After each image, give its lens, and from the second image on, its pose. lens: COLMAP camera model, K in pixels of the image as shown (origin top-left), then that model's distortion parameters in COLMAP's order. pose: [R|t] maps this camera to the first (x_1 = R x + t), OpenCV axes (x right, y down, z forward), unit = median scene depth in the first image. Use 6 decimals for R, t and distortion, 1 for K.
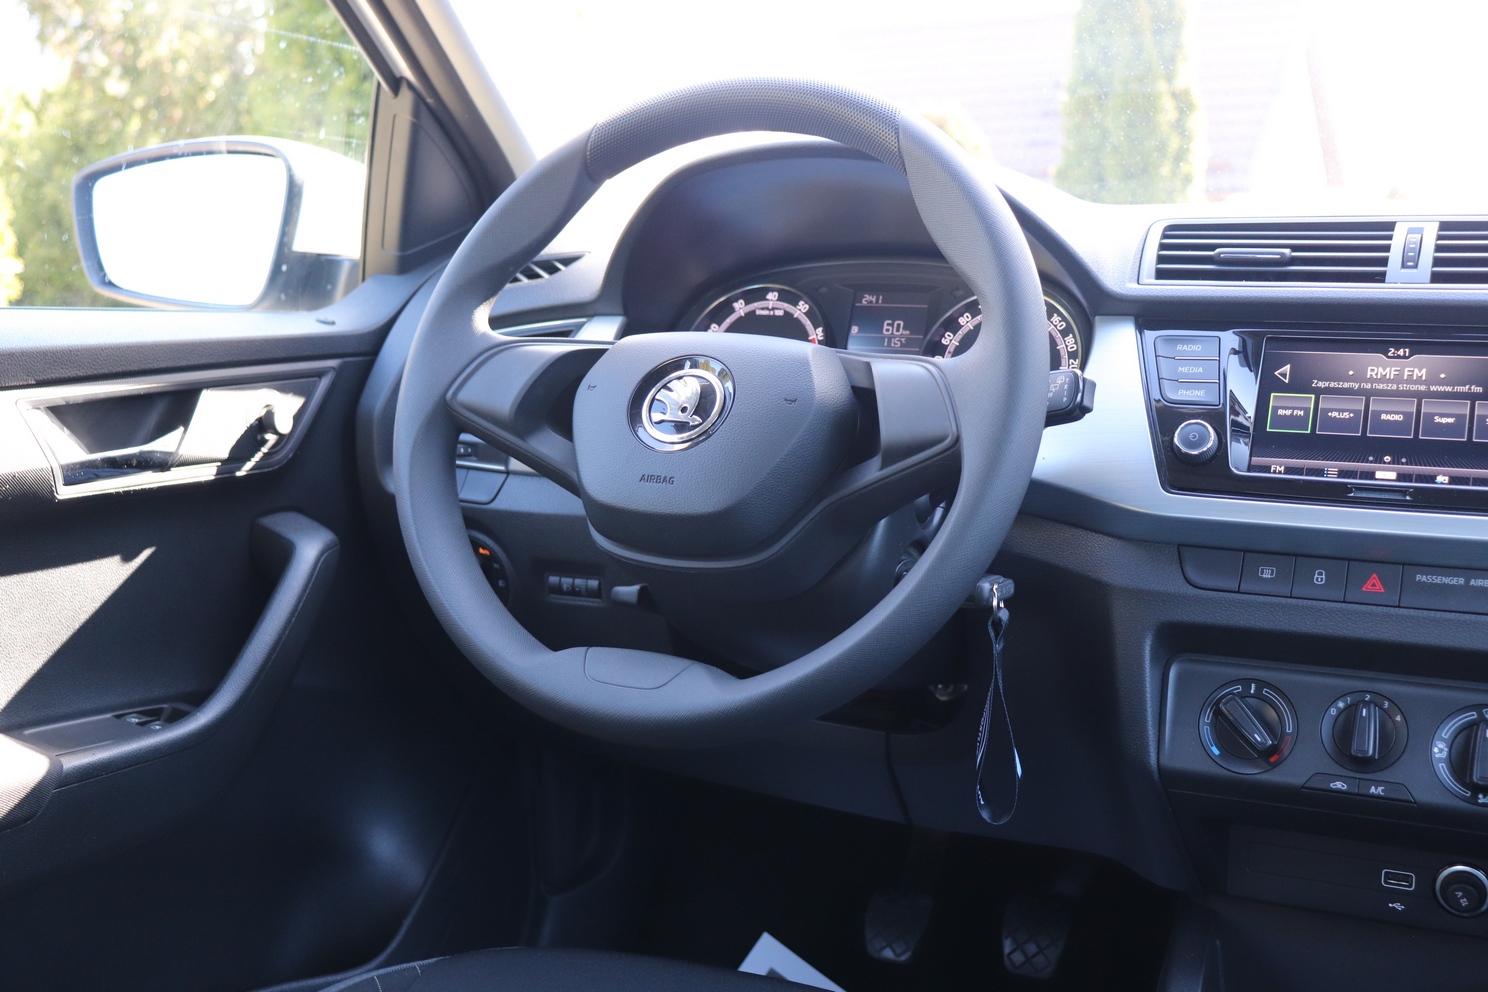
lens RADIAL K [[1678.5, 0, 722.2], [0, 1678.5, 495.0], [0, 0, 1]] dist [-0.089994, 0.208555]
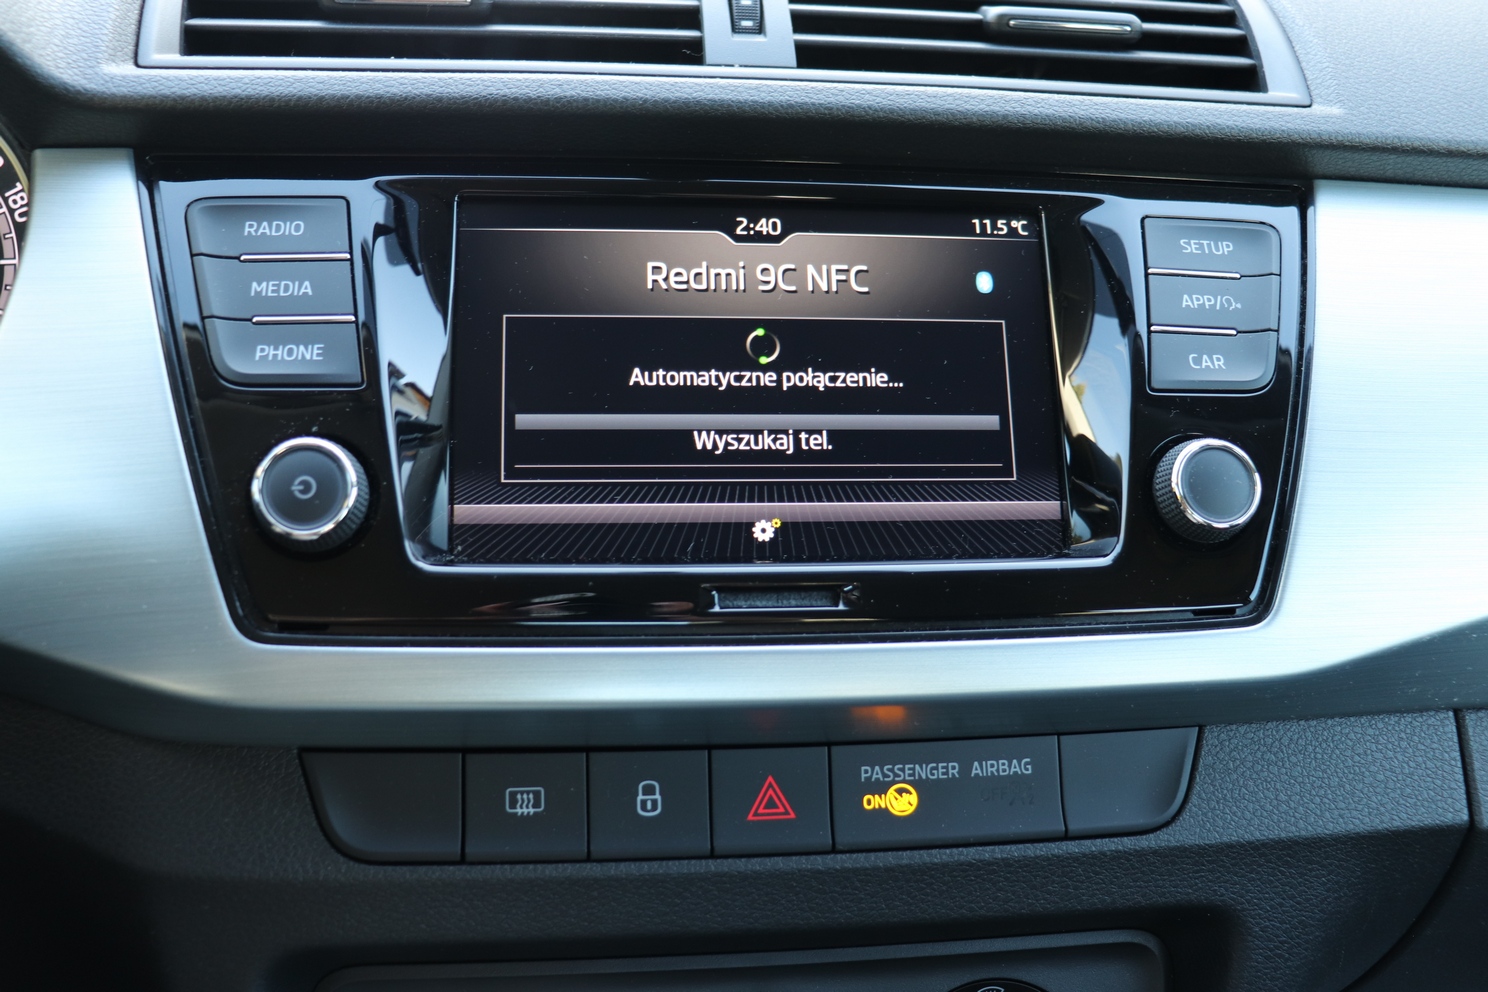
lens RADIAL K [[1327.2, 0, 744.0], [0, 1327.2, 496.0], [0, 0, 1]] dist [-0.187541, 0.192423]
pose [[0.837250, -0.149818, 0.525897, 0.207604], [0.046680, 0.977807, 0.204242, -0.085869], [-0.544825, -0.146452, 0.825662, 0.693083]]
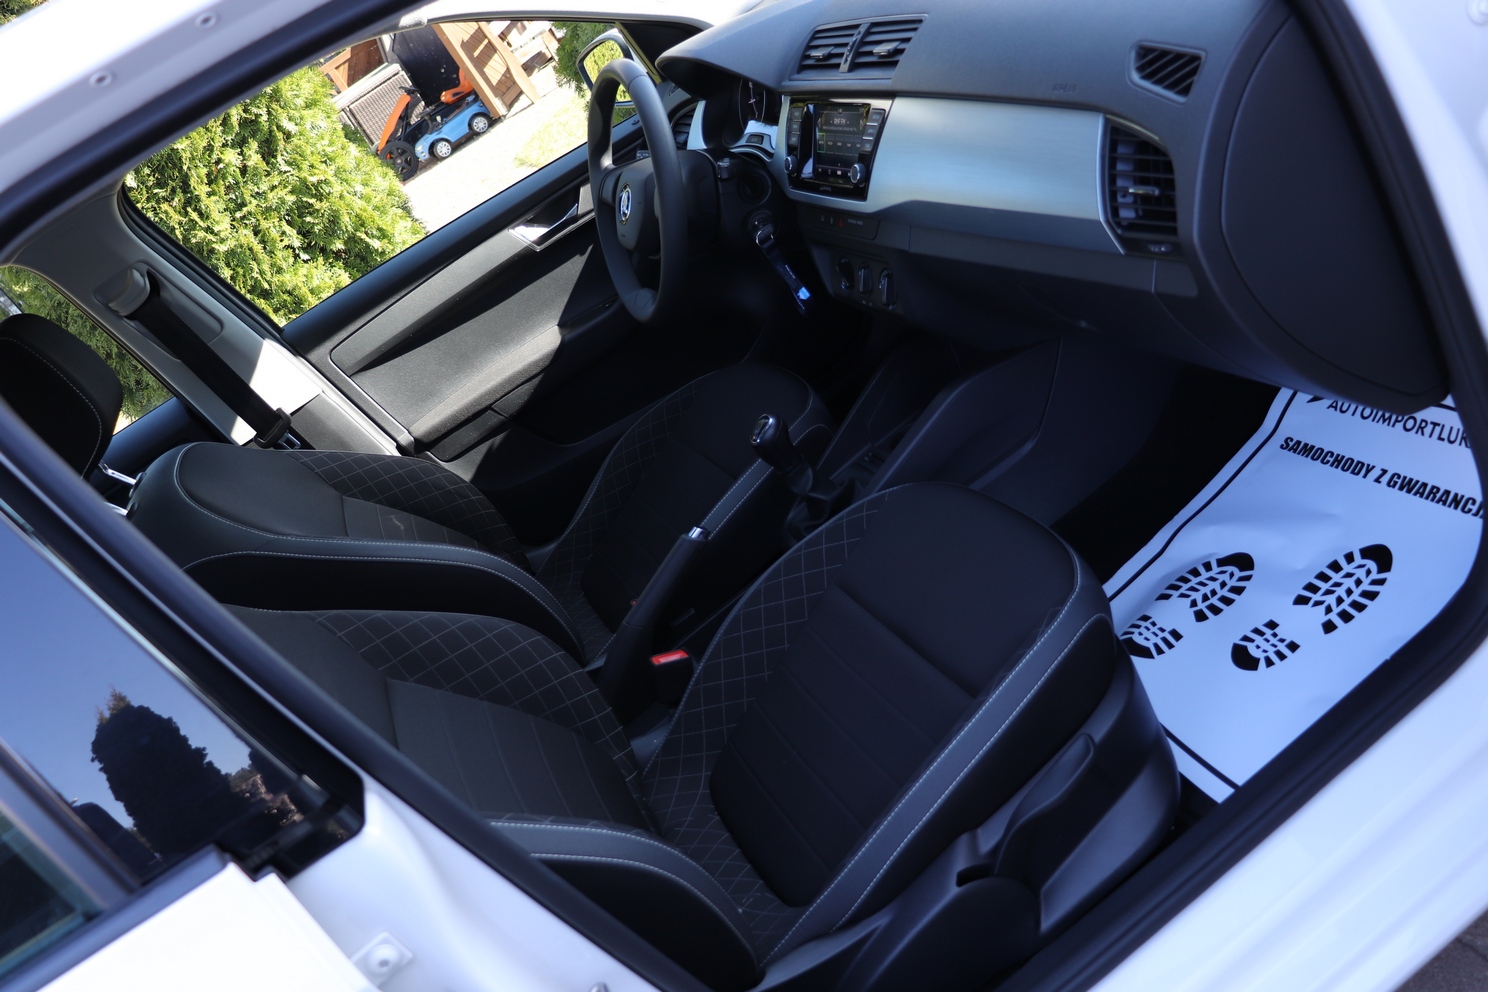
lens RADIAL K [[1283.8, 0, 714.0], [0, 1283.8, 493.7], [0, 0, 1]] dist [-0.163250, 0.144625]
pose [[0.664571, -0.004039, -0.747214, 1.504651], [0.389337, 0.855389, 0.341652, -0.282171], [0.637779, -0.517970, 0.570039, -0.304970]]
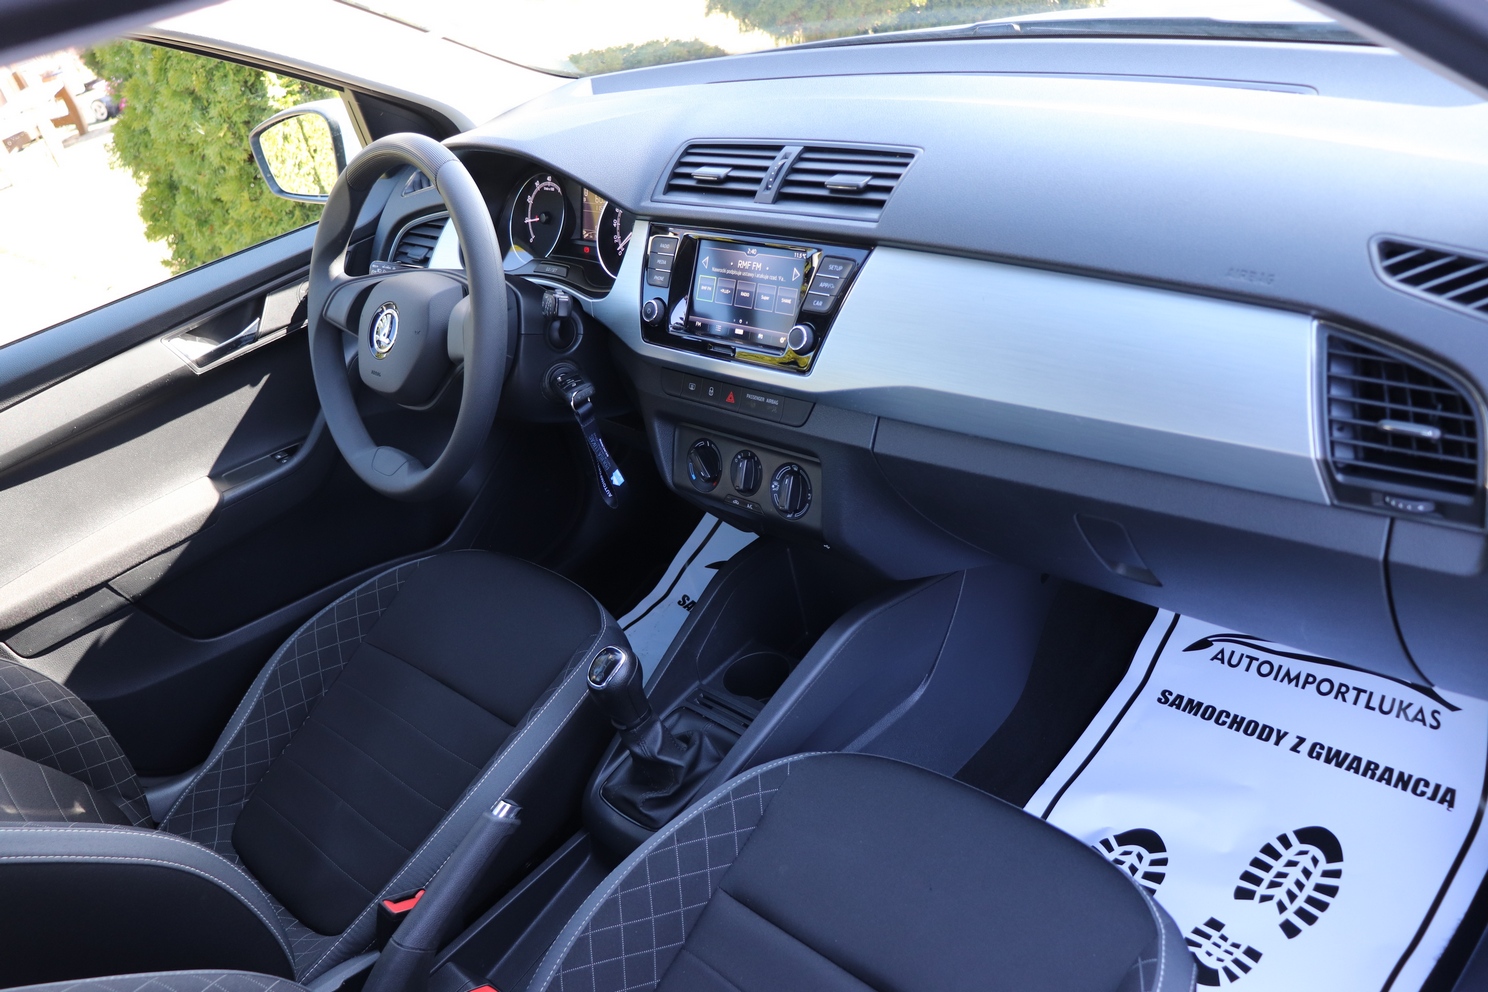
lens RADIAL K [[1283.8, 0, 714.0], [0, 1283.8, 493.7], [0, 0, 1]] dist [-0.163250, 0.144625]
pose [[0.914189, -0.019494, -0.404820, 0.864372], [0.178573, 0.916035, 0.359153, -0.321377], [0.363828, -0.400624, 0.840910, -0.171995]]
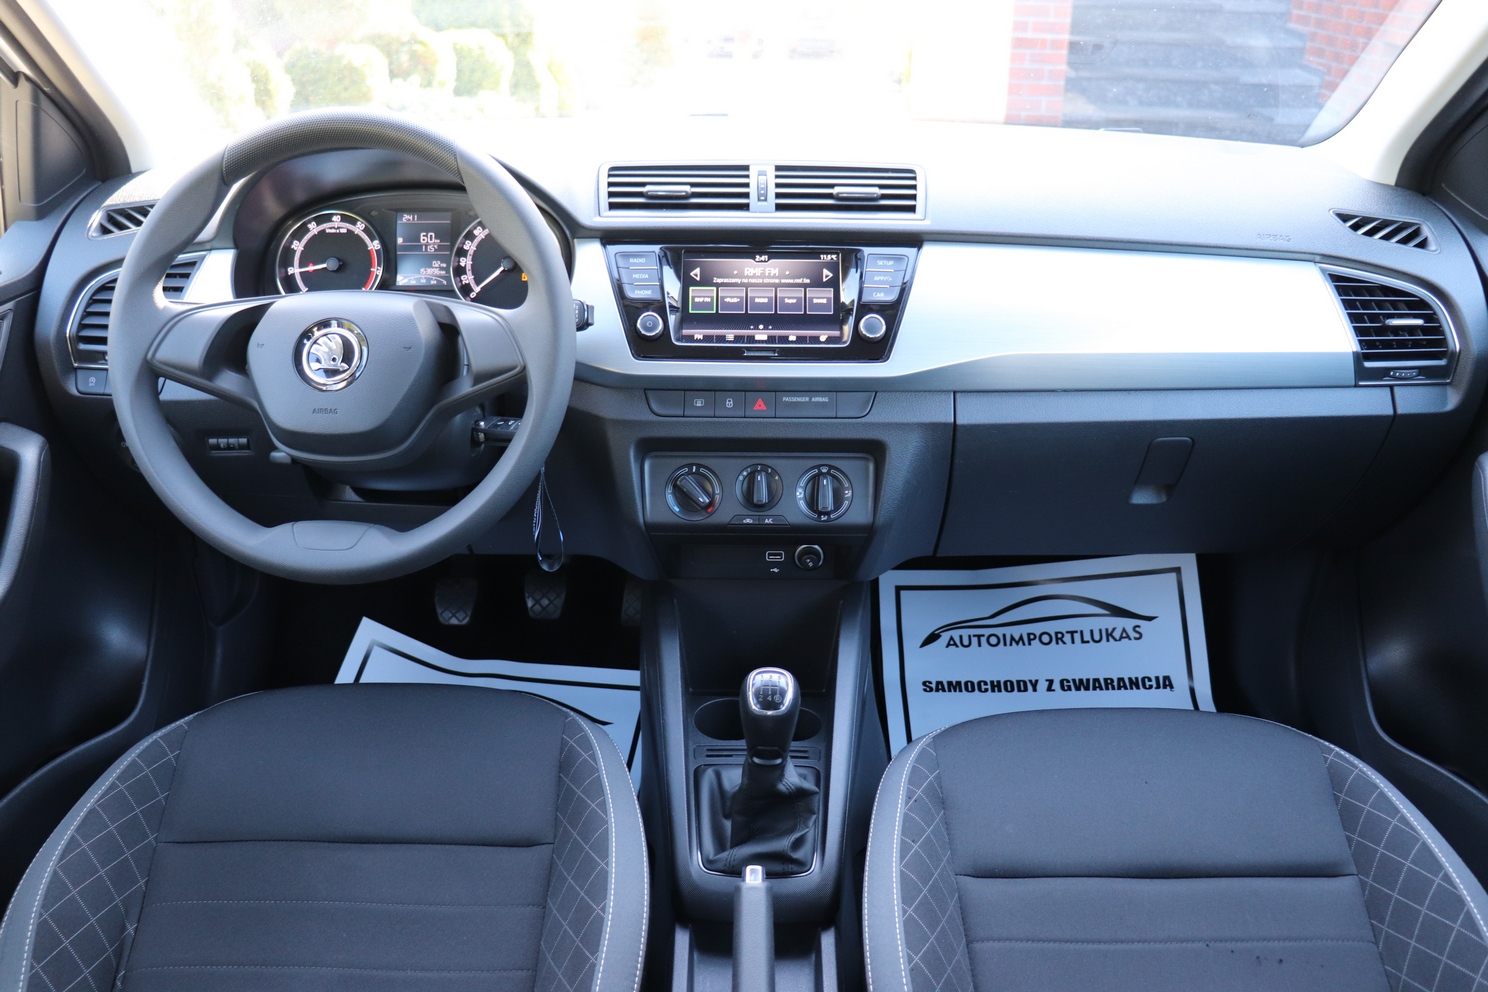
lens RADIAL K [[1232.6, 0, 727.2], [0, 1232.6, 492.5], [0, 0, 1]] dist [-0.174583, 0.142258]
pose [[0.903083, -0.172351, 0.393364, -0.139397], [0.061530, 0.958415, 0.278665, -0.200106], [-0.425034, -0.227454, 0.876134, -0.100994]]
